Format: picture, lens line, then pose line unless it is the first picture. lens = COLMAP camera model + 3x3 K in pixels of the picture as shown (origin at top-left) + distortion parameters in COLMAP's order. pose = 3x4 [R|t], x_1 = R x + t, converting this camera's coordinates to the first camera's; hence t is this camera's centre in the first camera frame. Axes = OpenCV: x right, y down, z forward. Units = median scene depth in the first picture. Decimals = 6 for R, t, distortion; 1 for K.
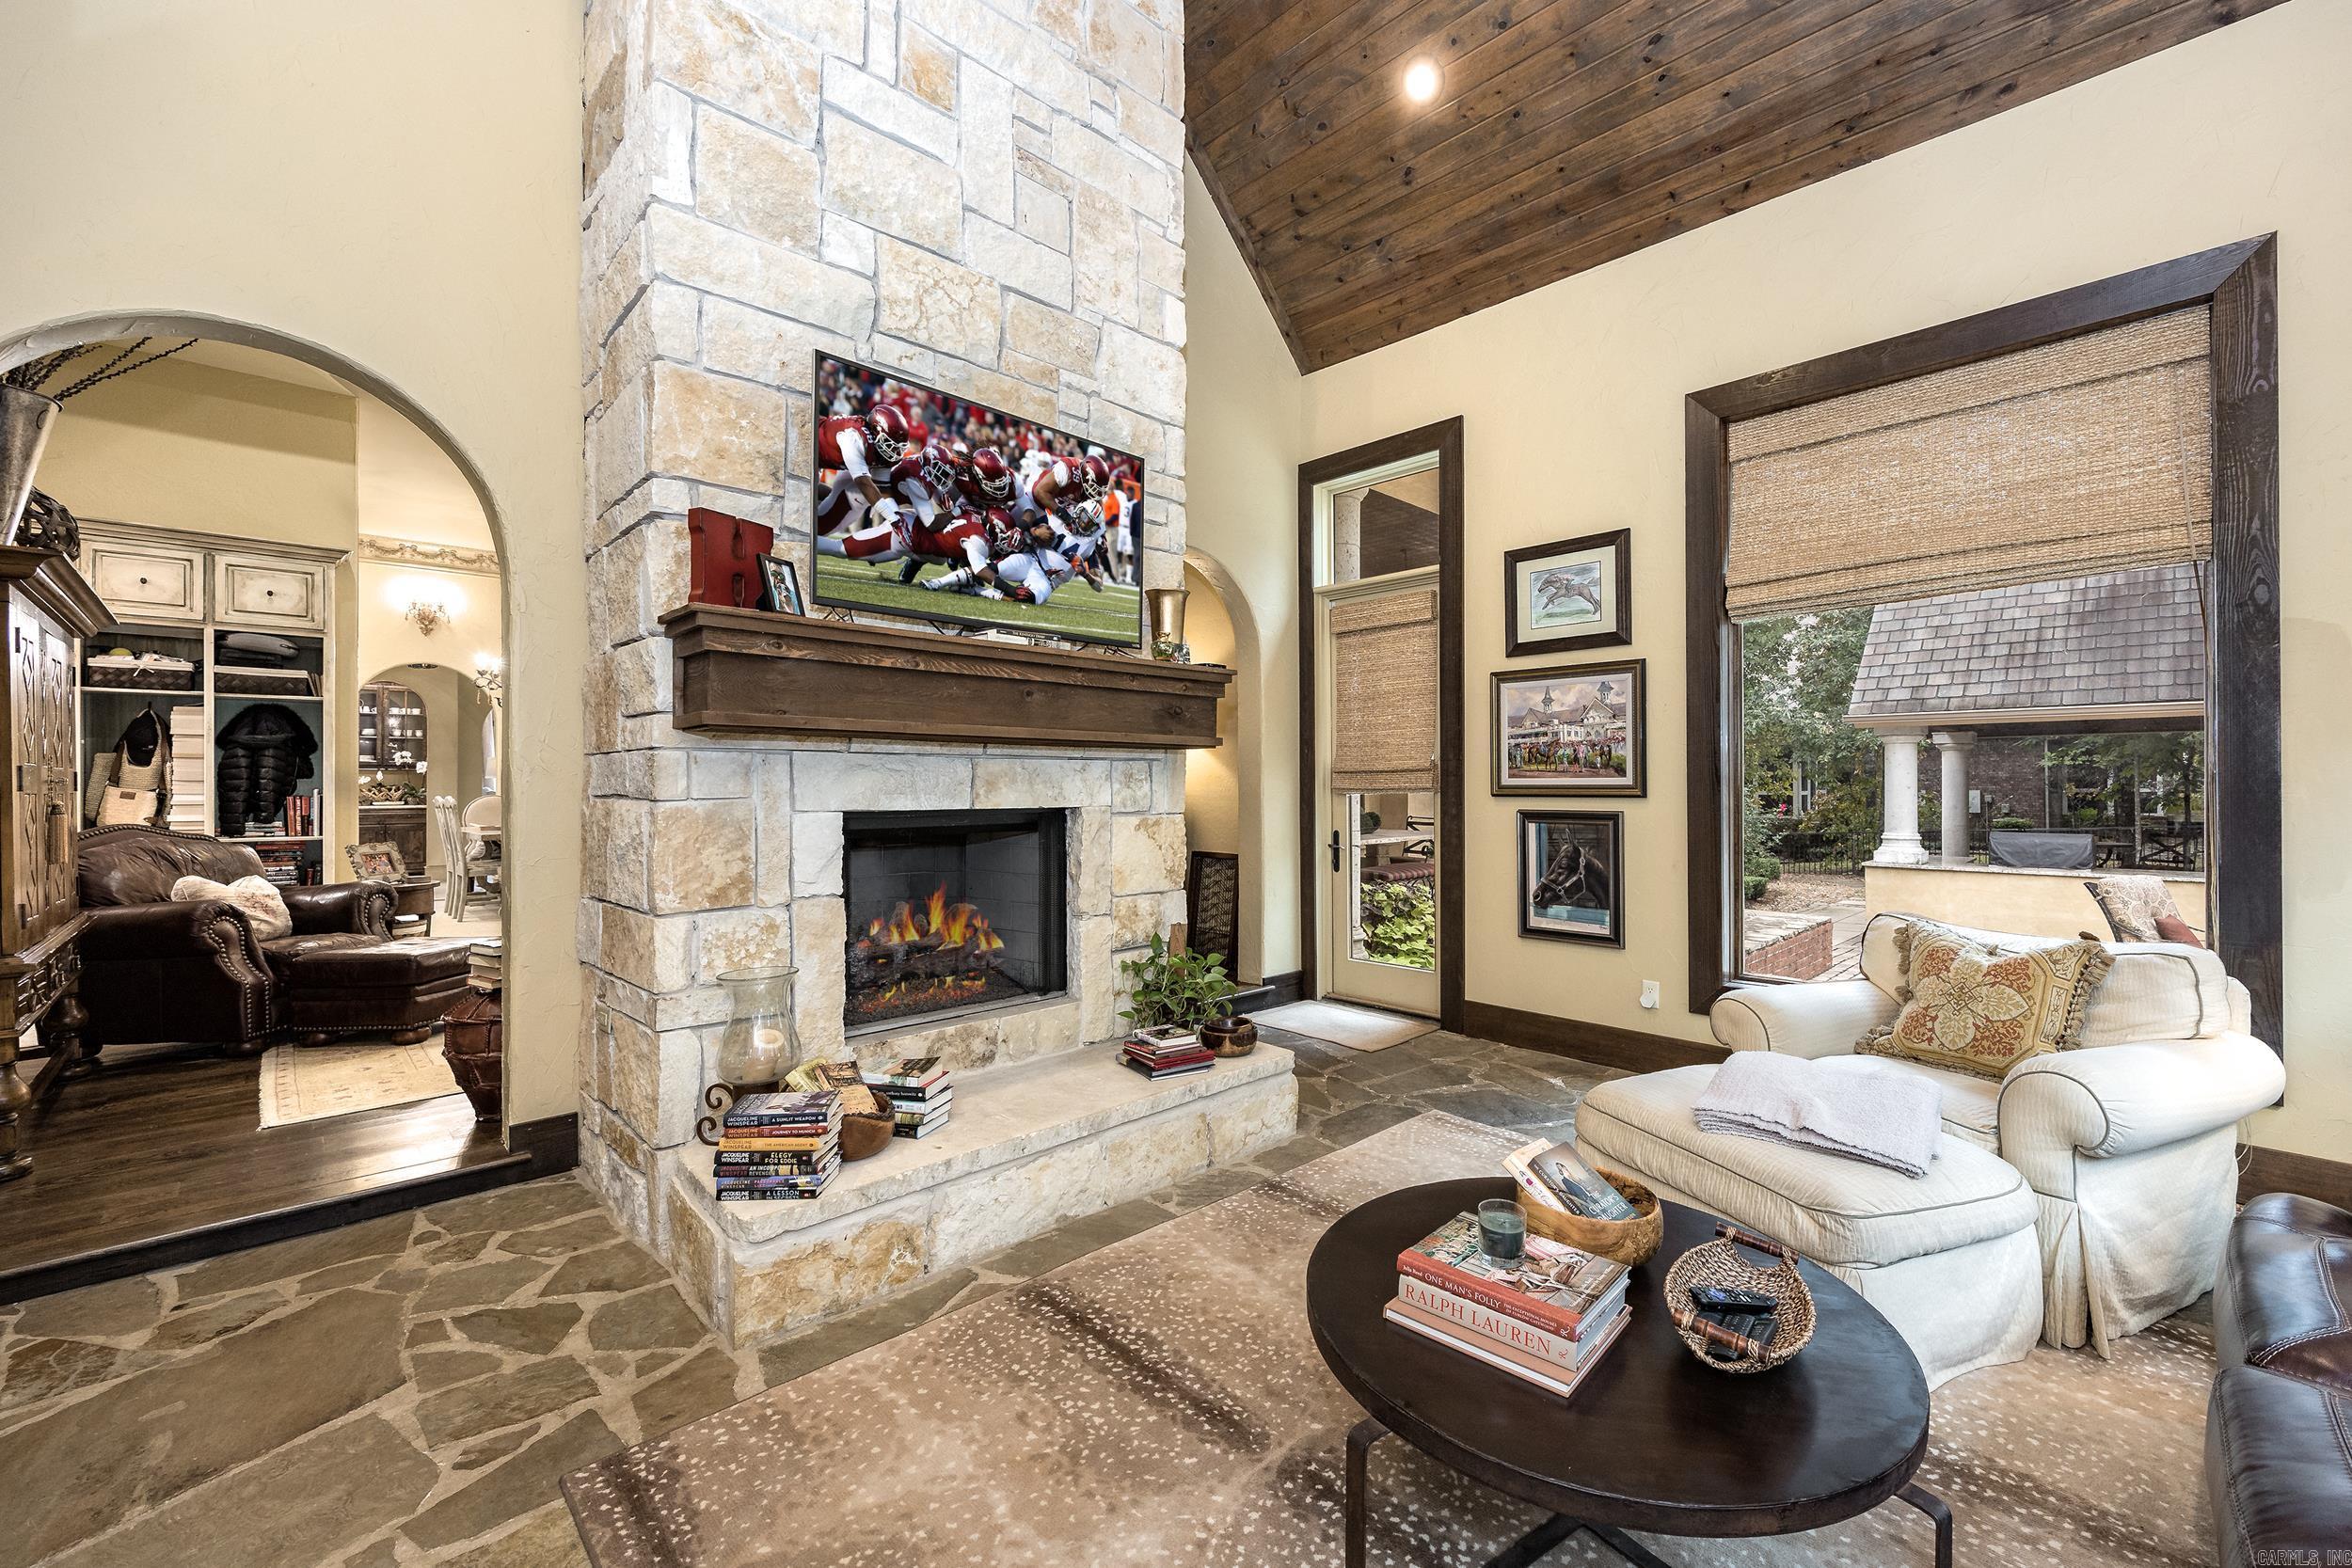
lens RADIAL K [[967.2, 0, 1178.5], [0, 967.2, 779.6], [0, 0, 1]] dist [0.030188, -0.000081]
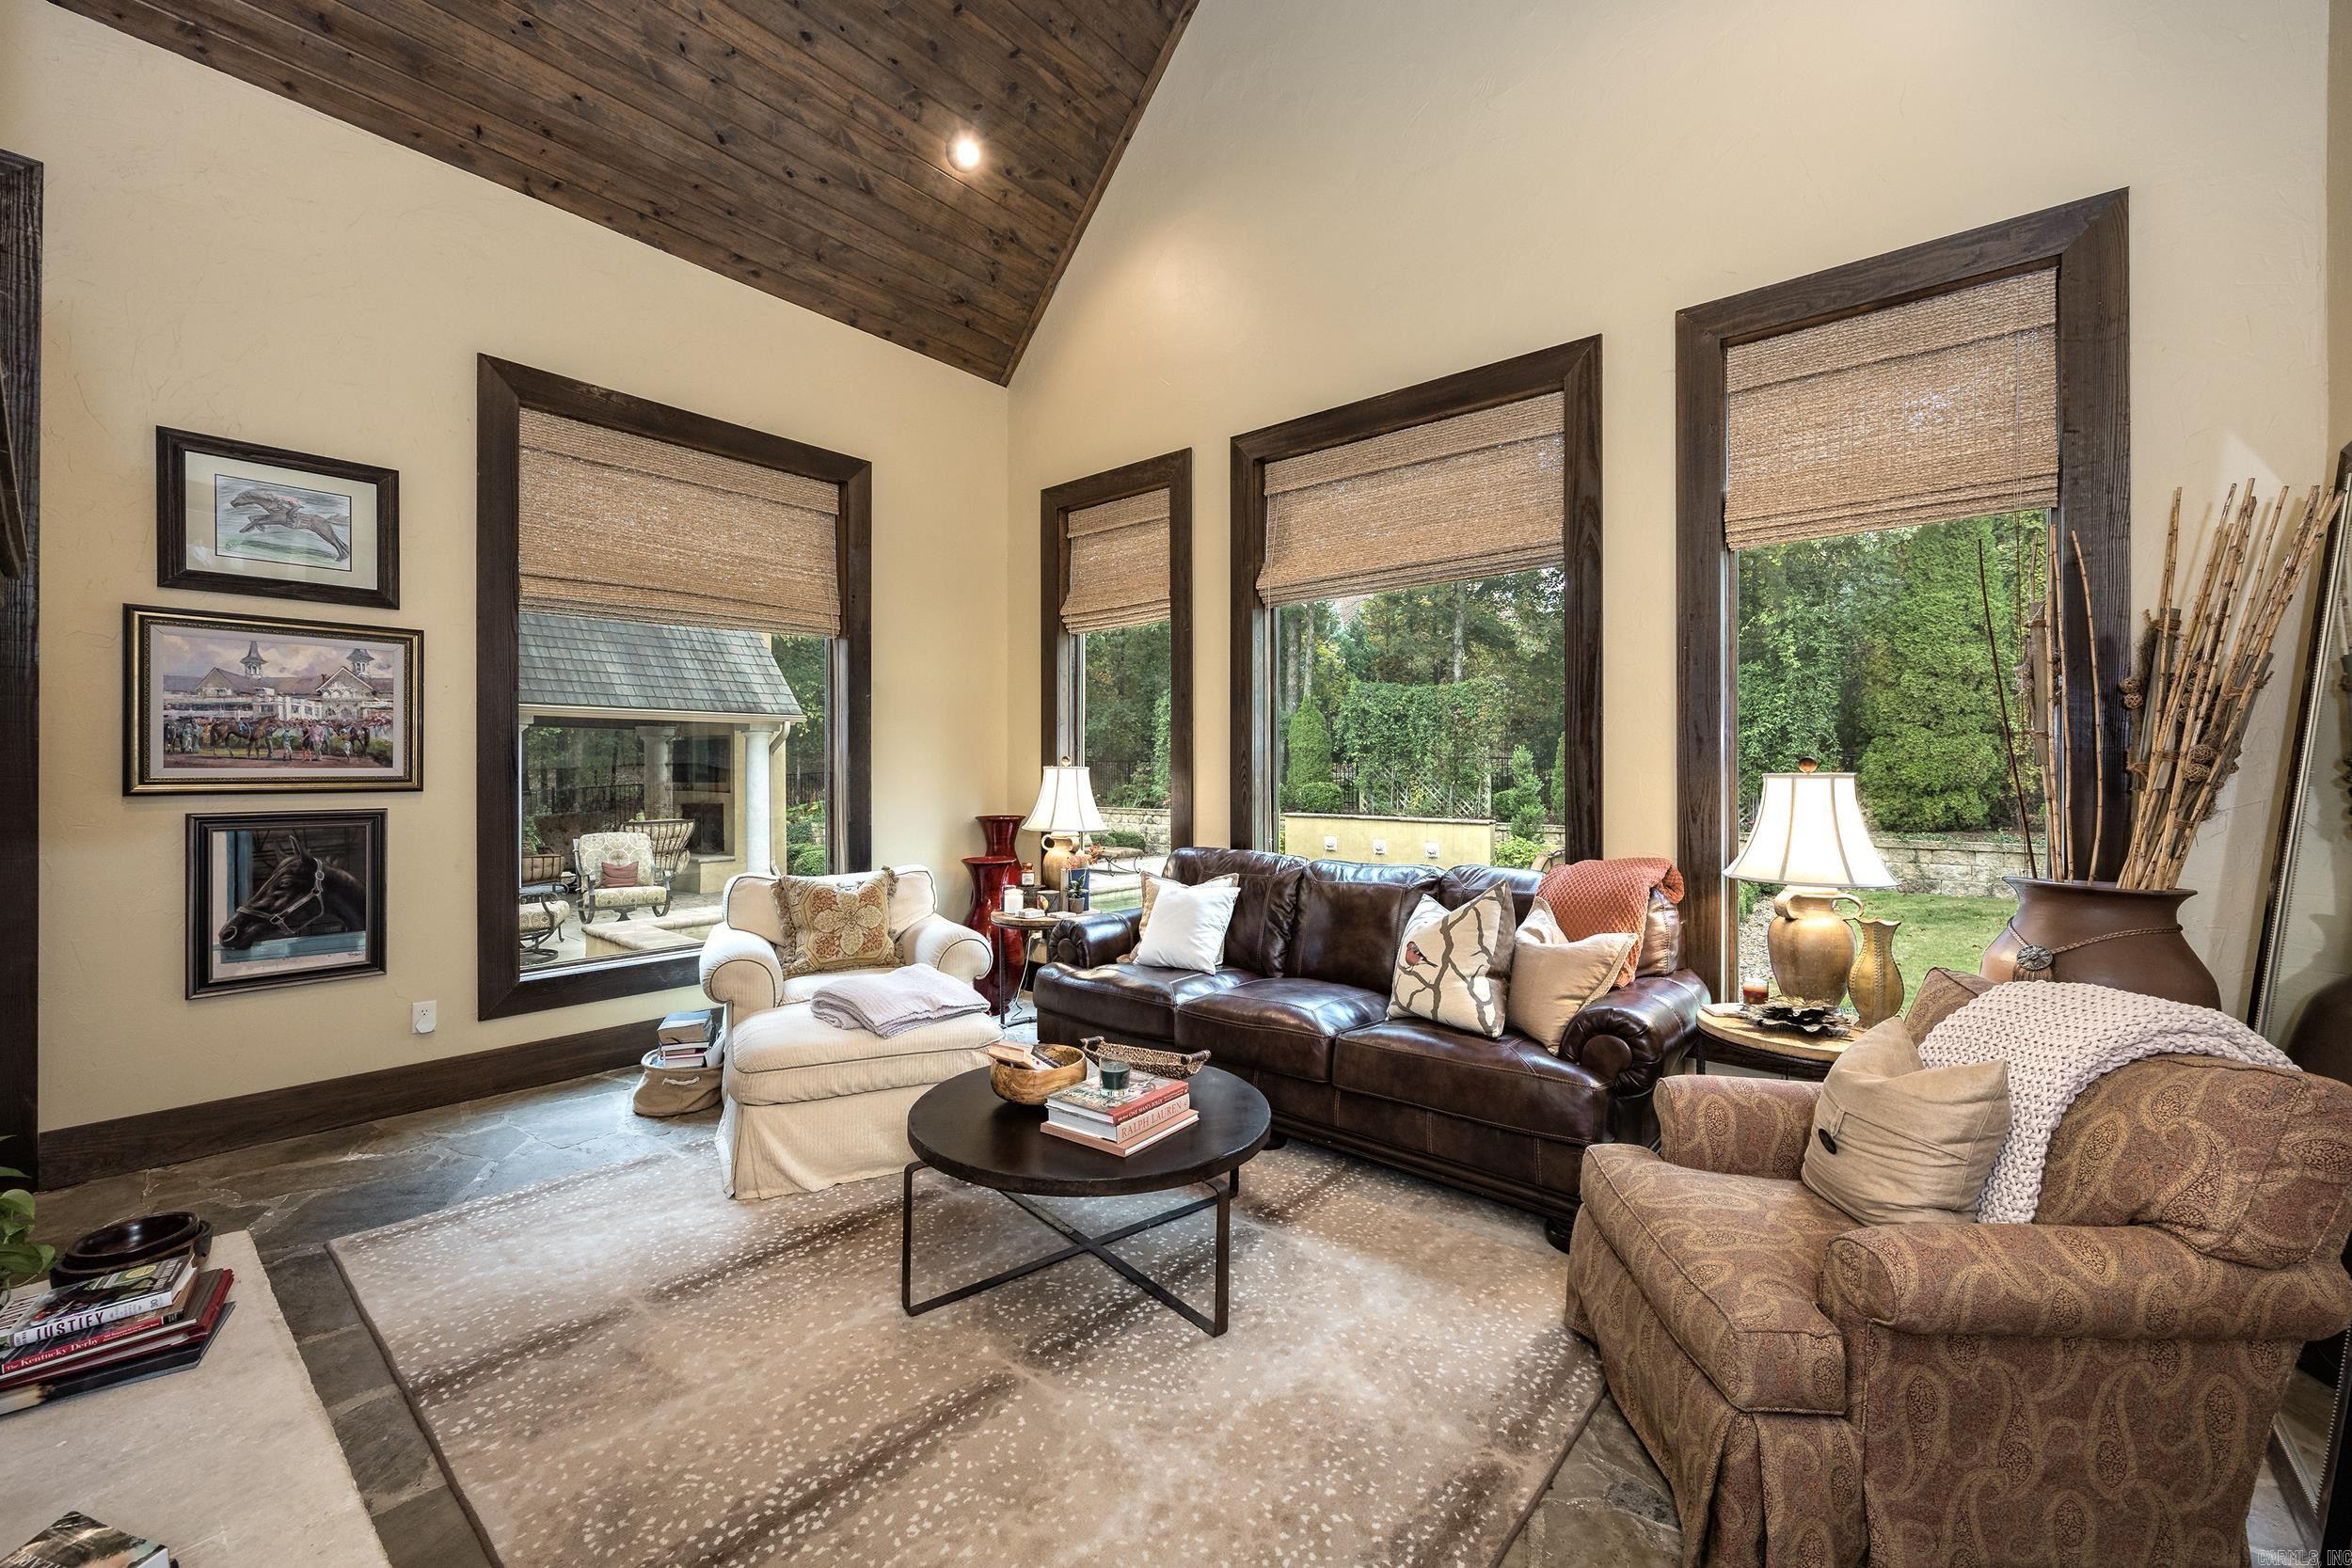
lens RADIAL K [[967.2, 0, 1195.9], [0, 967.2, 778.7], [0, 0, 1]] dist [0.030188, -0.000081]
pose [[-0.102962, -0.011701, 0.994616, -0.452366], [-0.004599, 0.999926, 0.011287, -0.005474], [-0.994675, -0.003412, -0.103008, 0.398197]]
